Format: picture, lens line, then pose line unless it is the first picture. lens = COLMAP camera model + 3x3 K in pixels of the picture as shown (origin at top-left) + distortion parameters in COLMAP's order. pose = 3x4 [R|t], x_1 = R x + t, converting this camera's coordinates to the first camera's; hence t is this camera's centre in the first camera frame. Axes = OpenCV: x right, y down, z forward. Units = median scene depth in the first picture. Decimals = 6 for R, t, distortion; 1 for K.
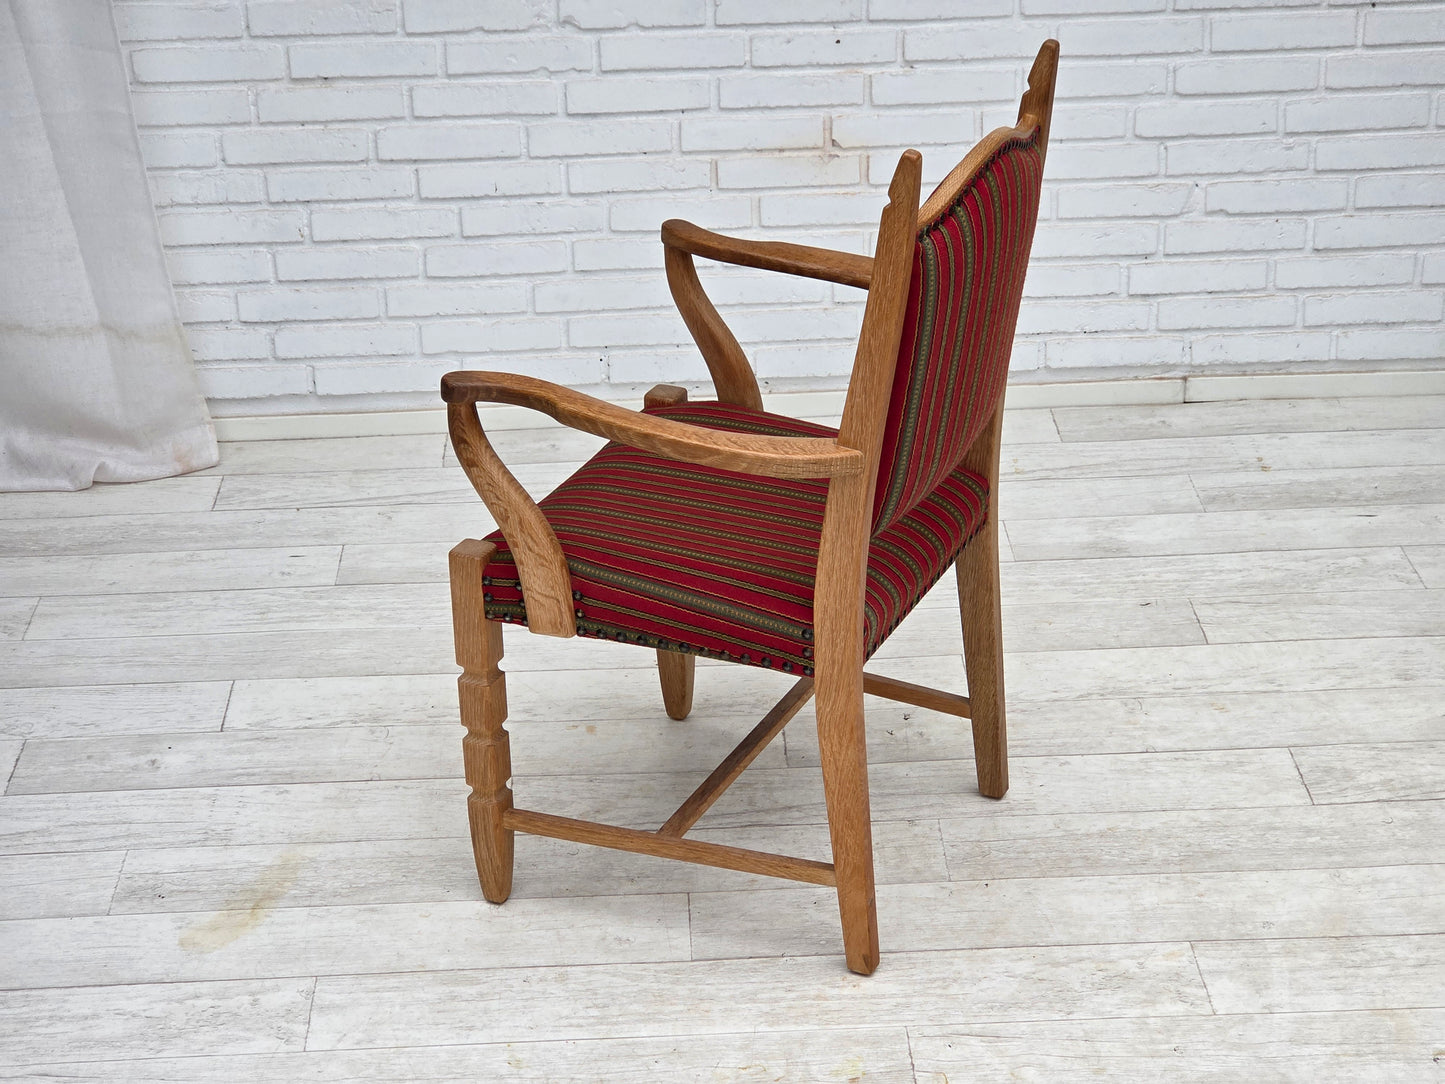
lens RADIAL K [[2711.8, 0, 703.0], [0, 2711.8, 547.2], [0, 0, 1]] dist [0.013929, 0.460205]
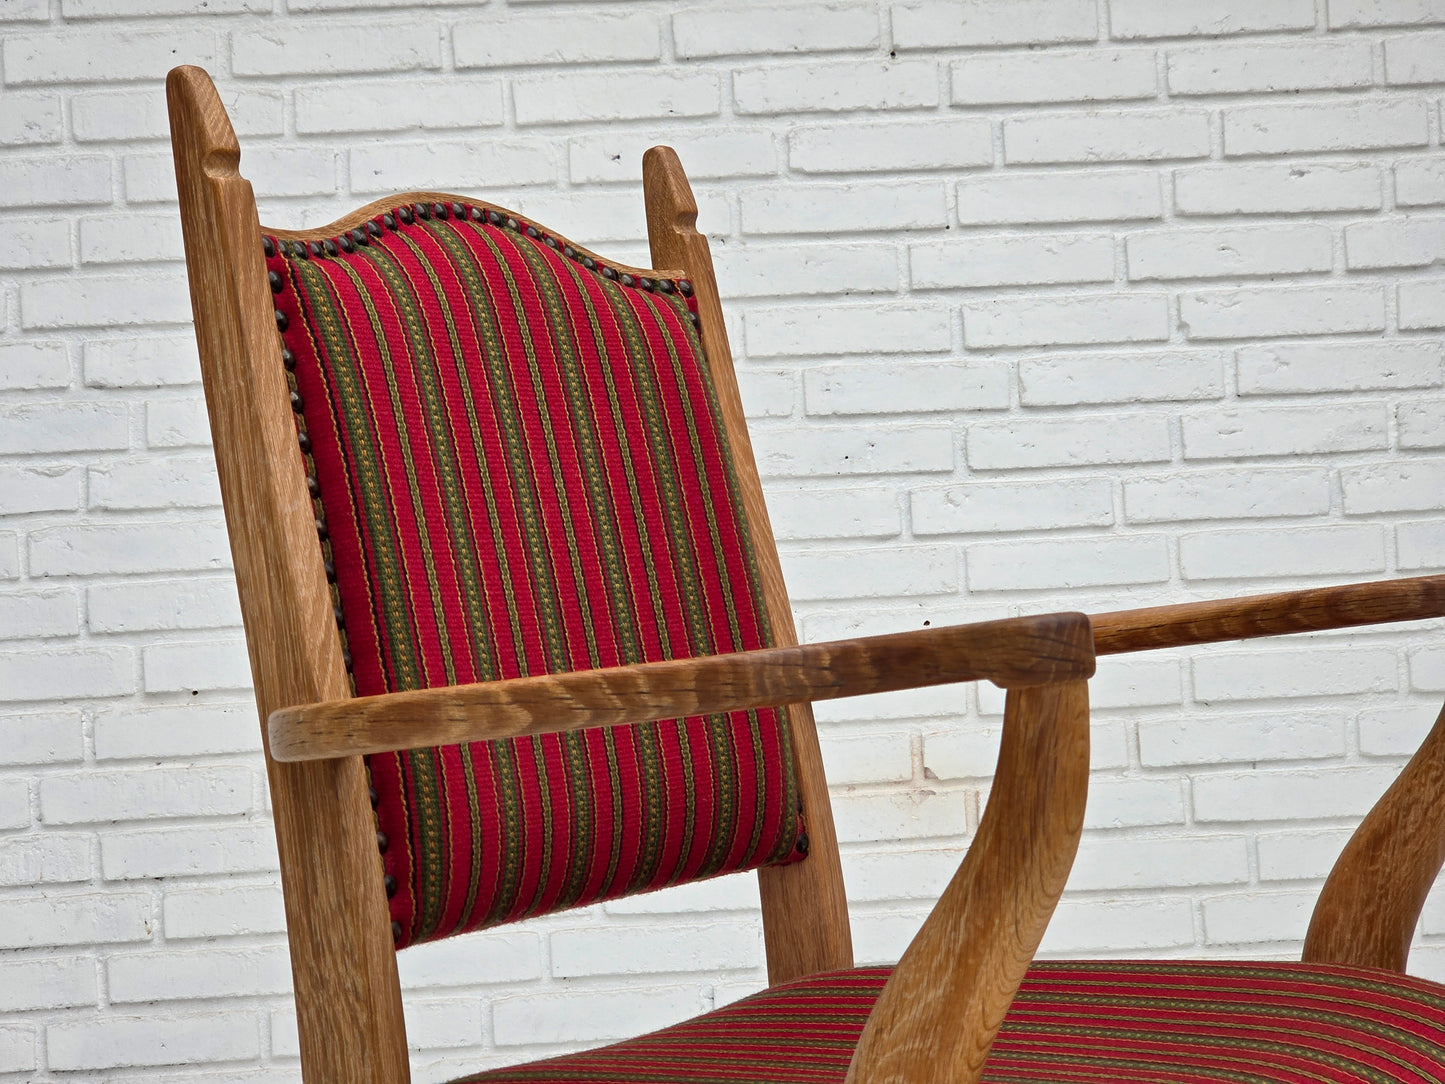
lens RADIAL K [[2702.4, 0, 695.2], [0, 2702.4, 547.9], [0, 0, 1]] dist [-0.009195, 0.690902]
pose [[0.999651, -0.024199, 0.010618, -0.017297], [0.026388, 0.892555, -0.450165, 0.112159], [0.001417, 0.450288, 0.892882, 0.371175]]
